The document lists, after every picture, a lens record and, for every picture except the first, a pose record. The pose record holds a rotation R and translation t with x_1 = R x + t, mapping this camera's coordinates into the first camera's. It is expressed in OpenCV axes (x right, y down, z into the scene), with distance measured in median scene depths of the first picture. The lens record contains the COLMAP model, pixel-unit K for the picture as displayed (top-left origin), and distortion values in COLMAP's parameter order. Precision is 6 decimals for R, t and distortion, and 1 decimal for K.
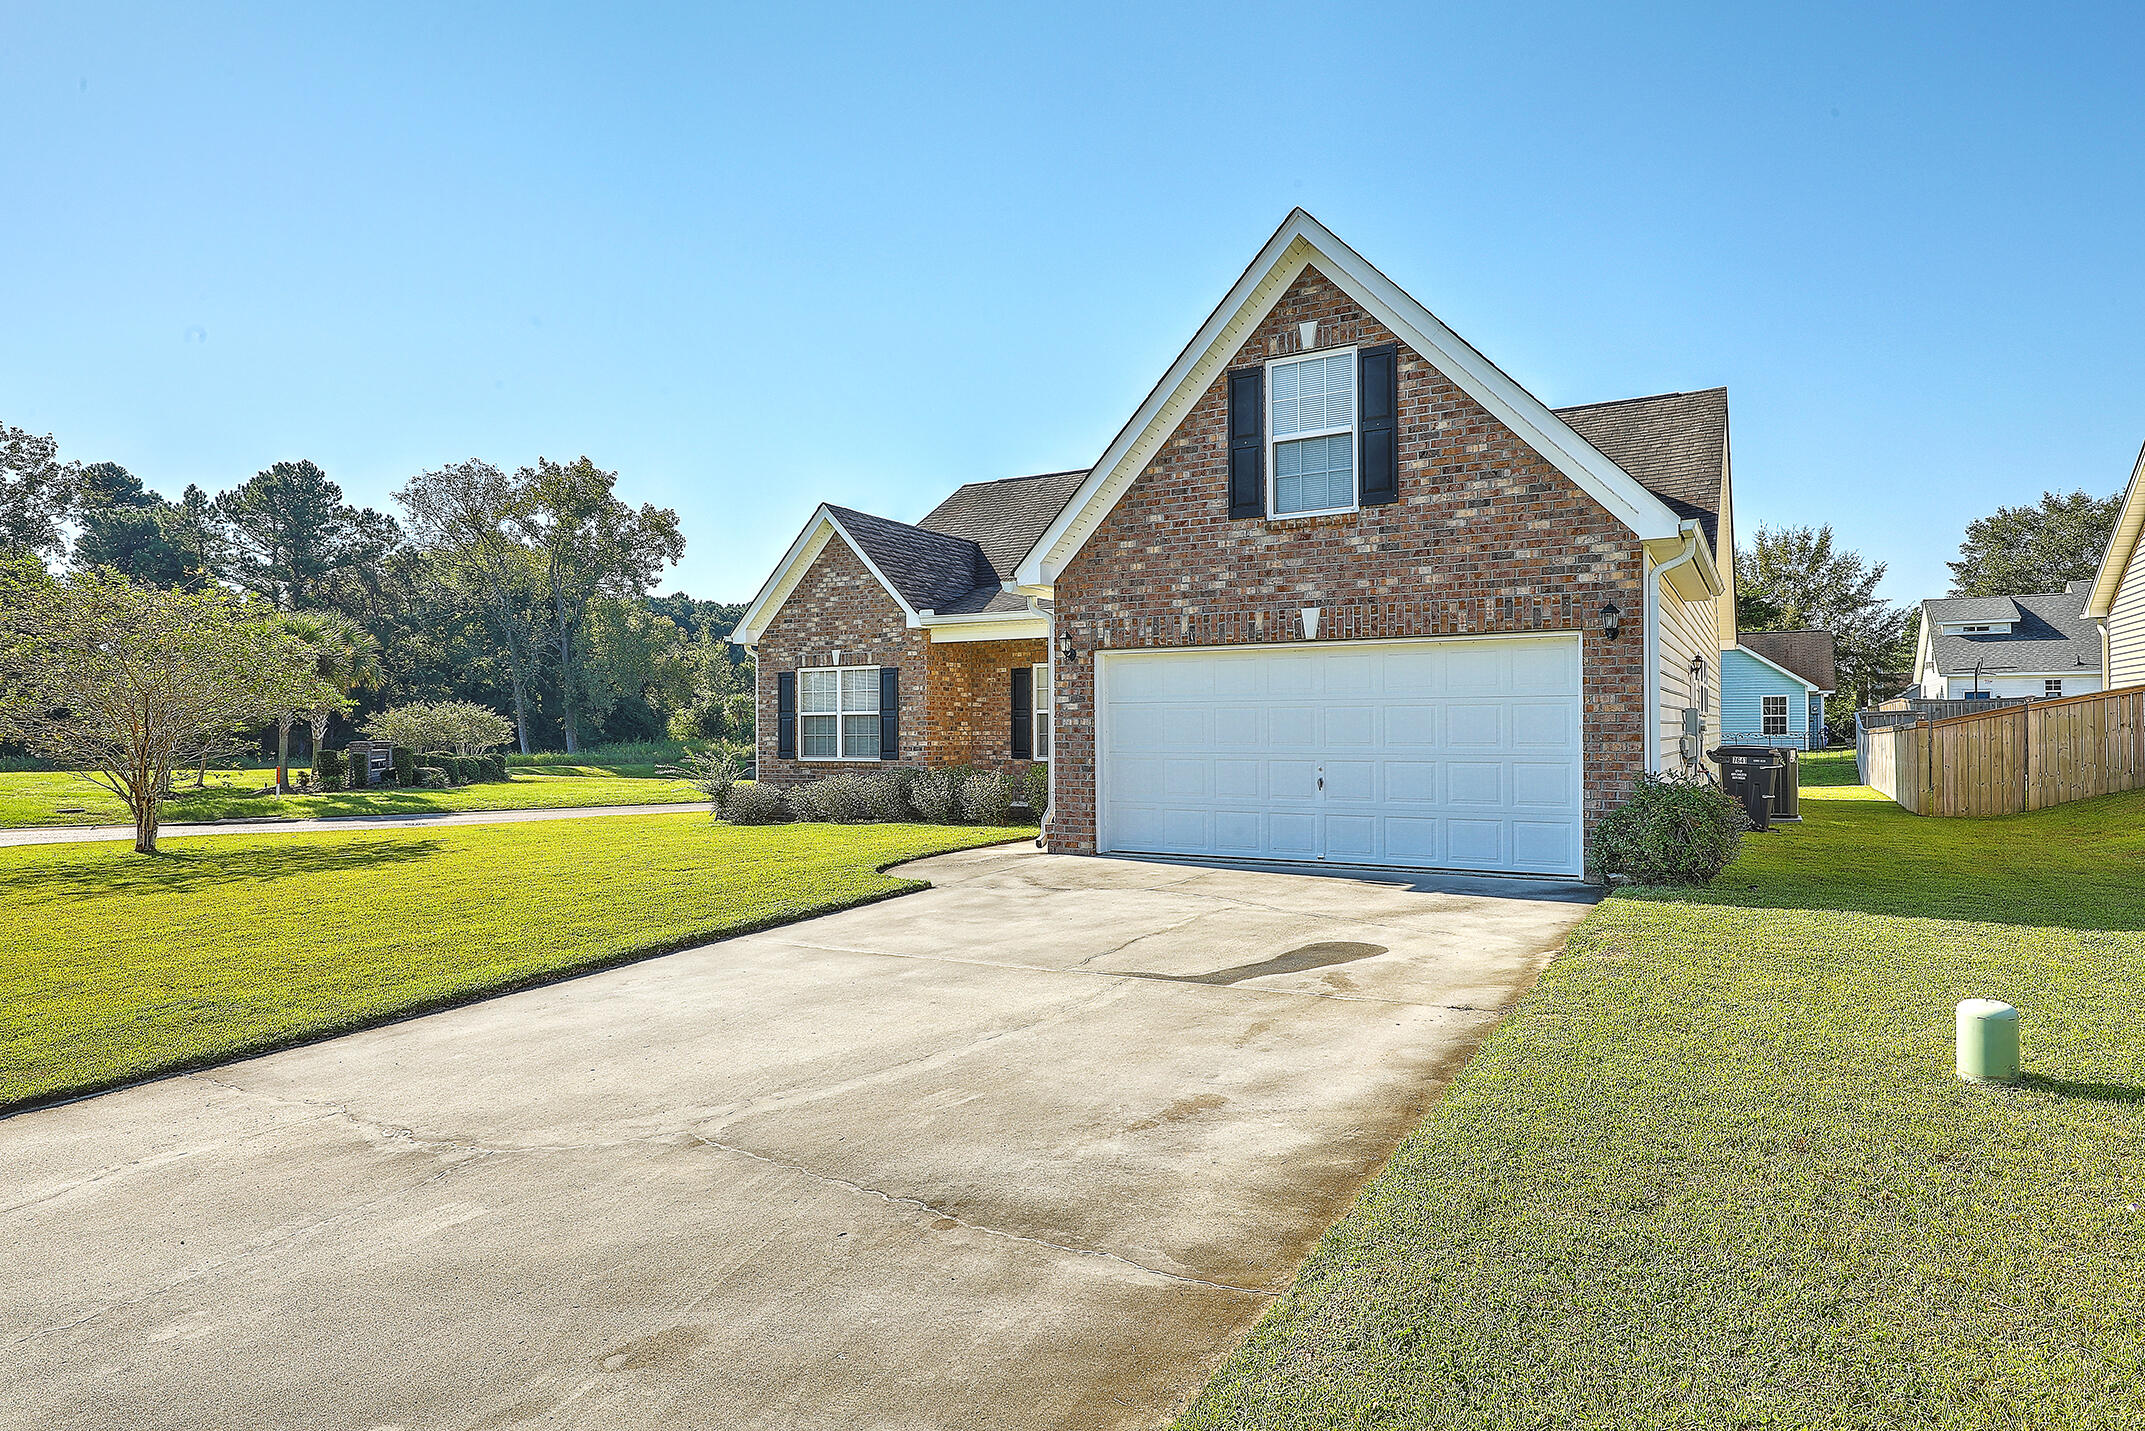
lens RADIAL K [[1133.9, 0, 989.9], [0, 1133.9, 742.2], [0, 0, 1]] dist [0.004781, 0.000248]
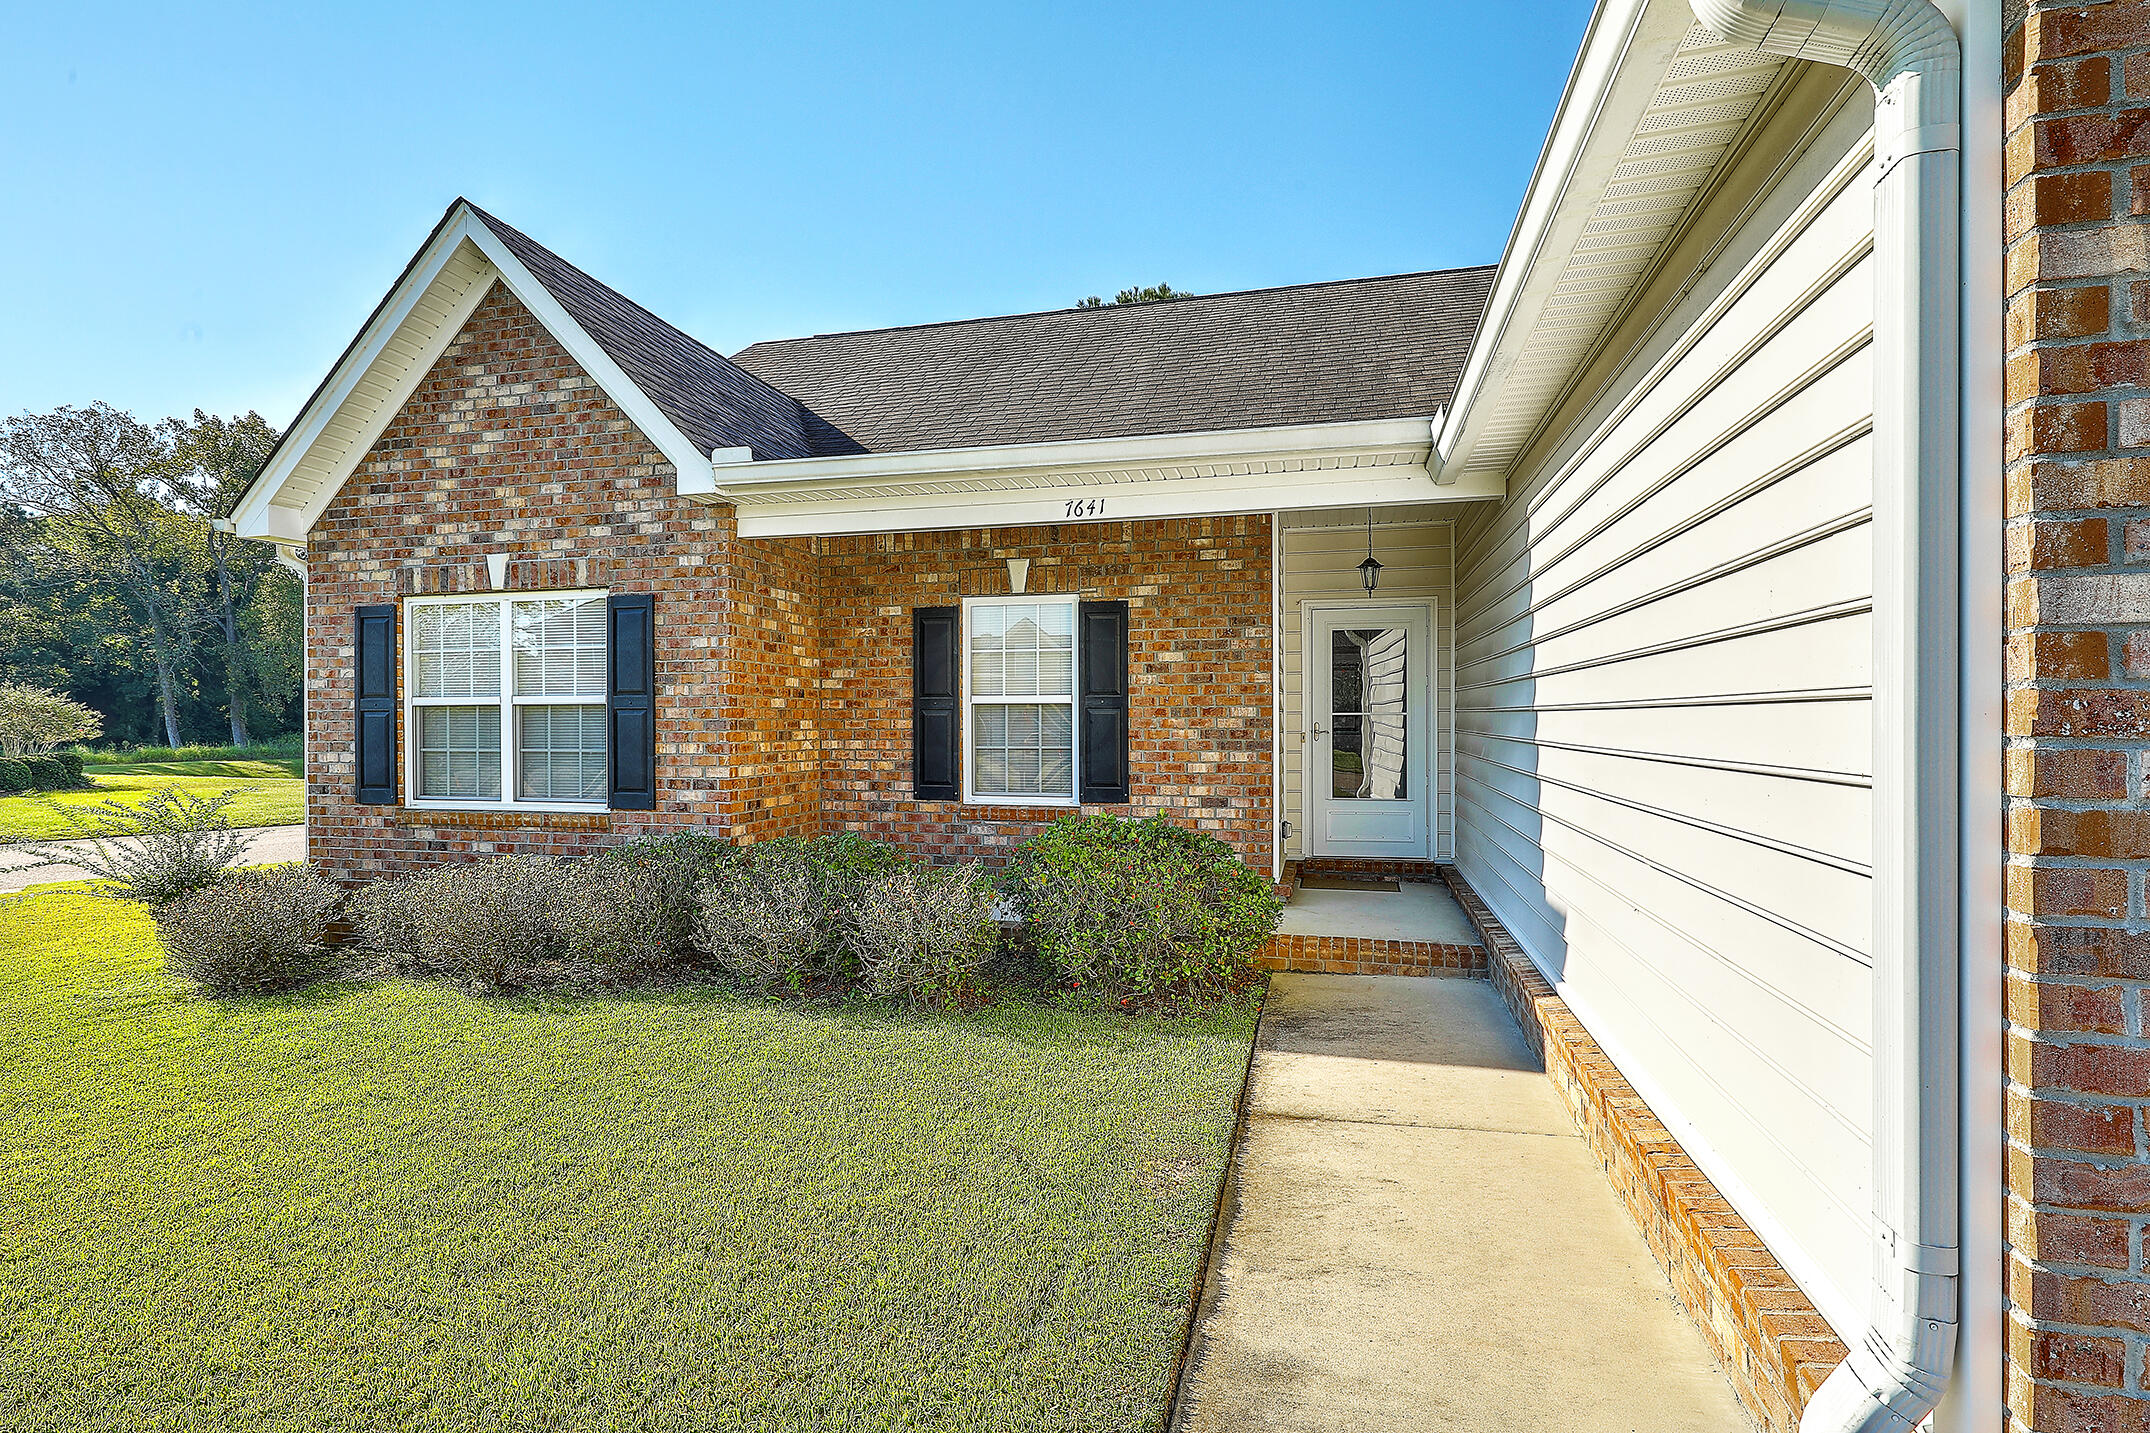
lens RADIAL K [[1015.2, 0, 1063.1], [0, 1015.2, 728.1], [0, 0, 1]] dist [0.001511, 0.000954]
pose [[0.949924, -0.000671, 0.312479, -0.086168], [0.001554, 0.999995, -0.002576, -0.022382], [-0.312476, 0.002933, 0.949921, 0.936613]]
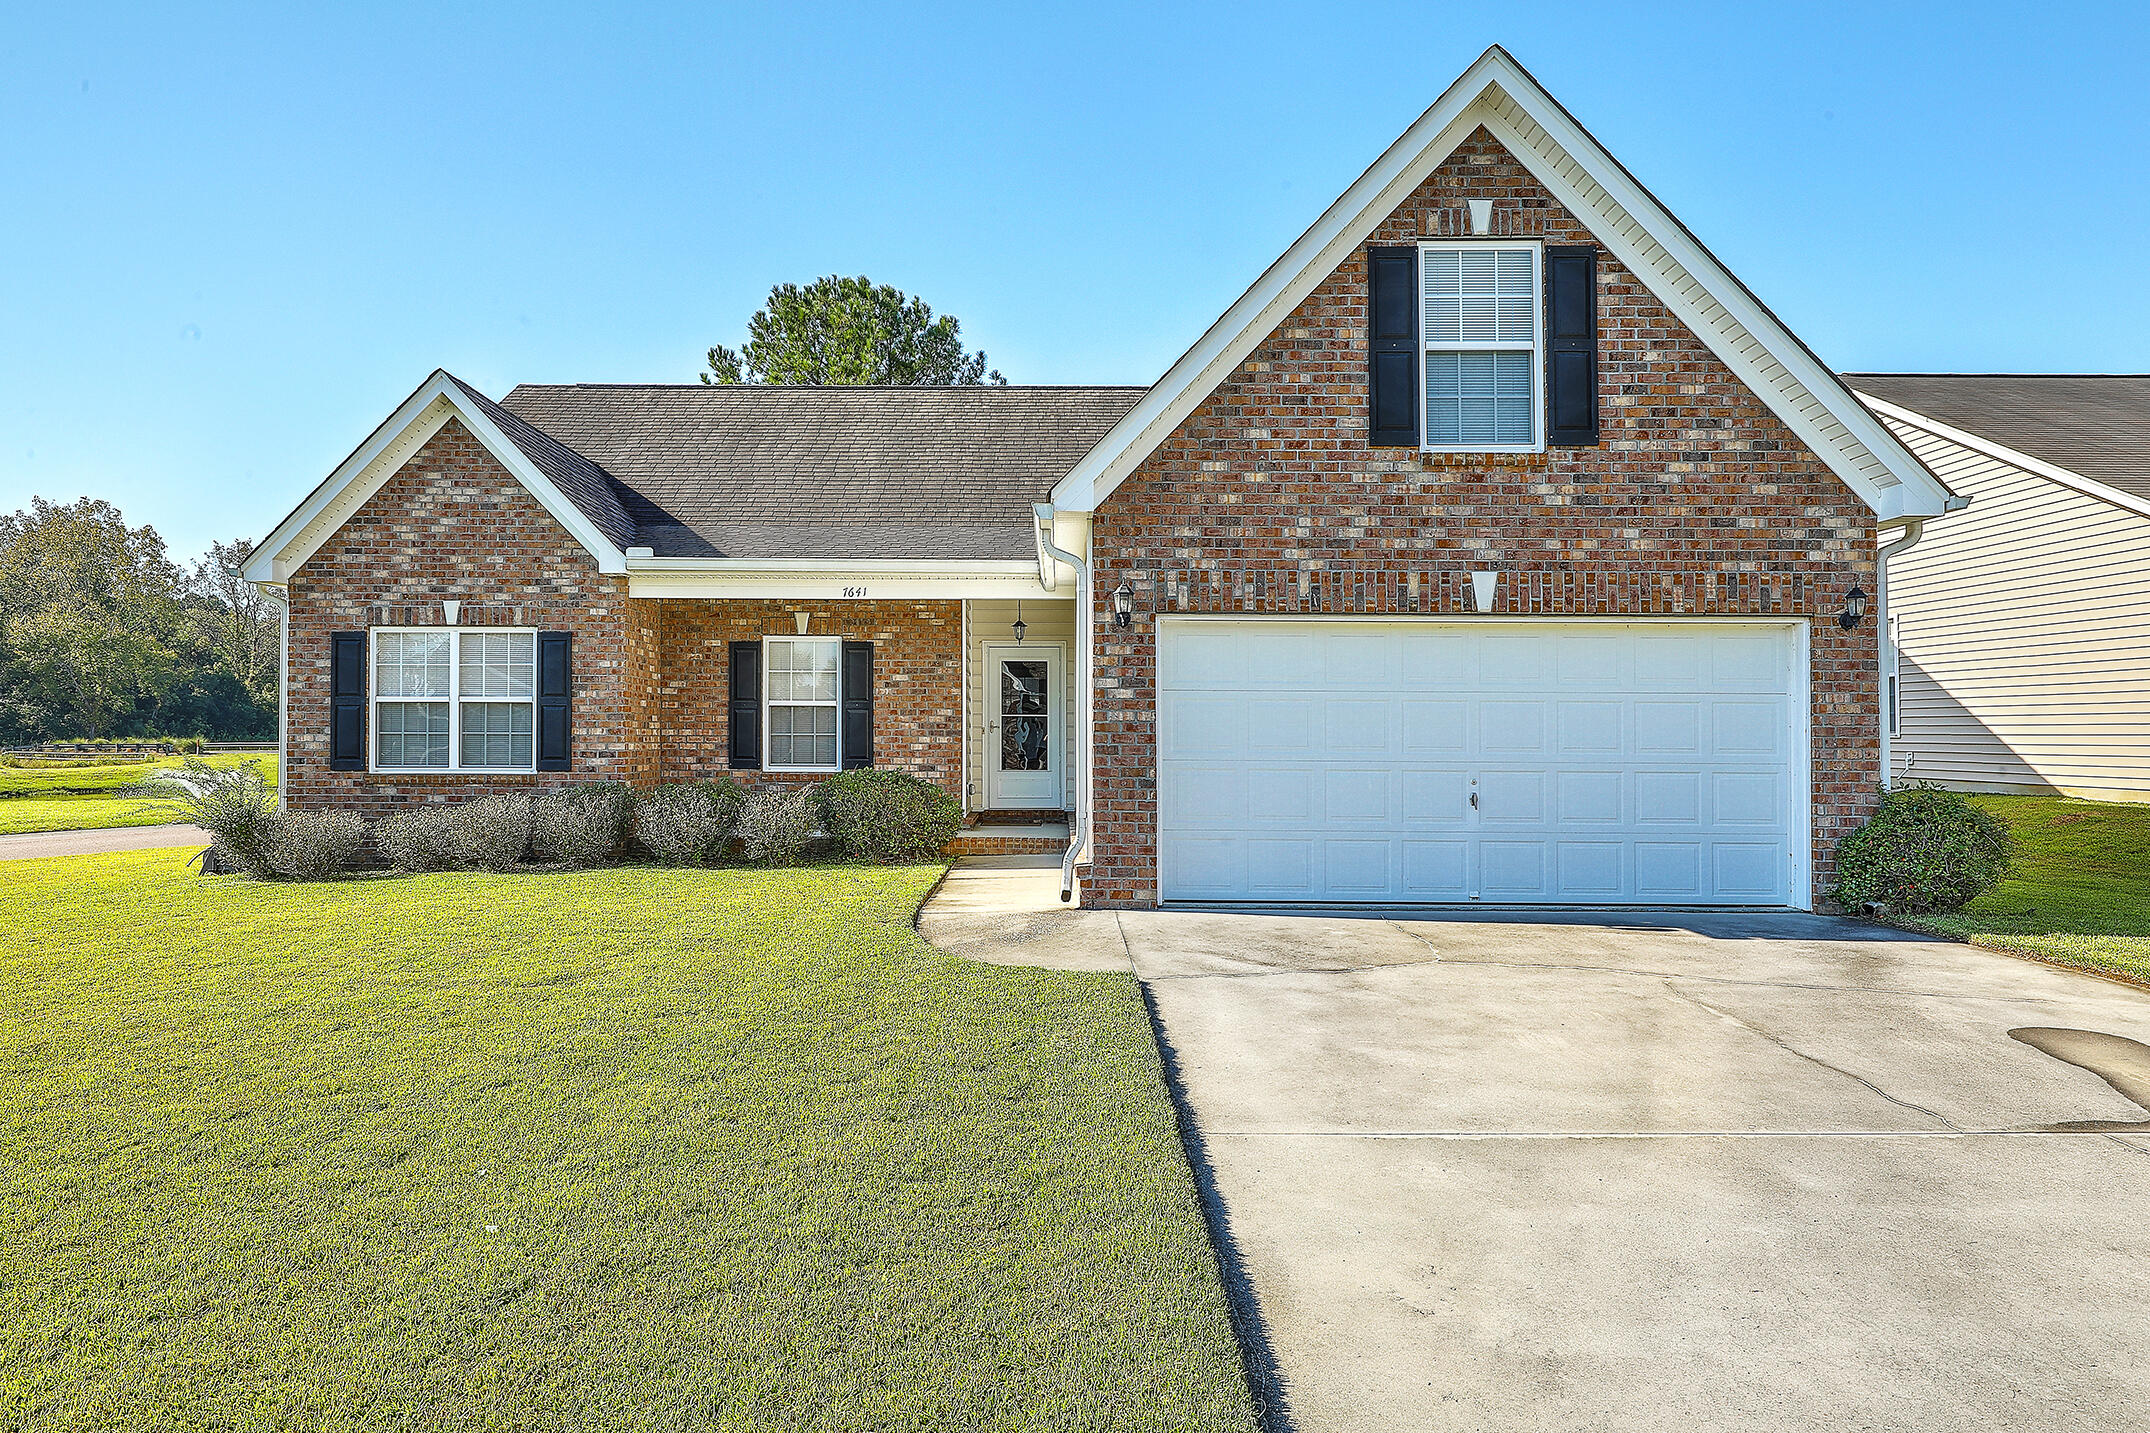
lens RADIAL K [[1283.4, 0, 965.3], [0, 1283.4, 728.4], [0, 0, 1]] dist [0.001212, 0.000148]
pose [[0.871214, 0.011883, 0.490760, -0.395214], [-0.004488, 0.999858, -0.016243, 0.002792], [-0.490884, 0.011948, 0.871143, 0.371258]]
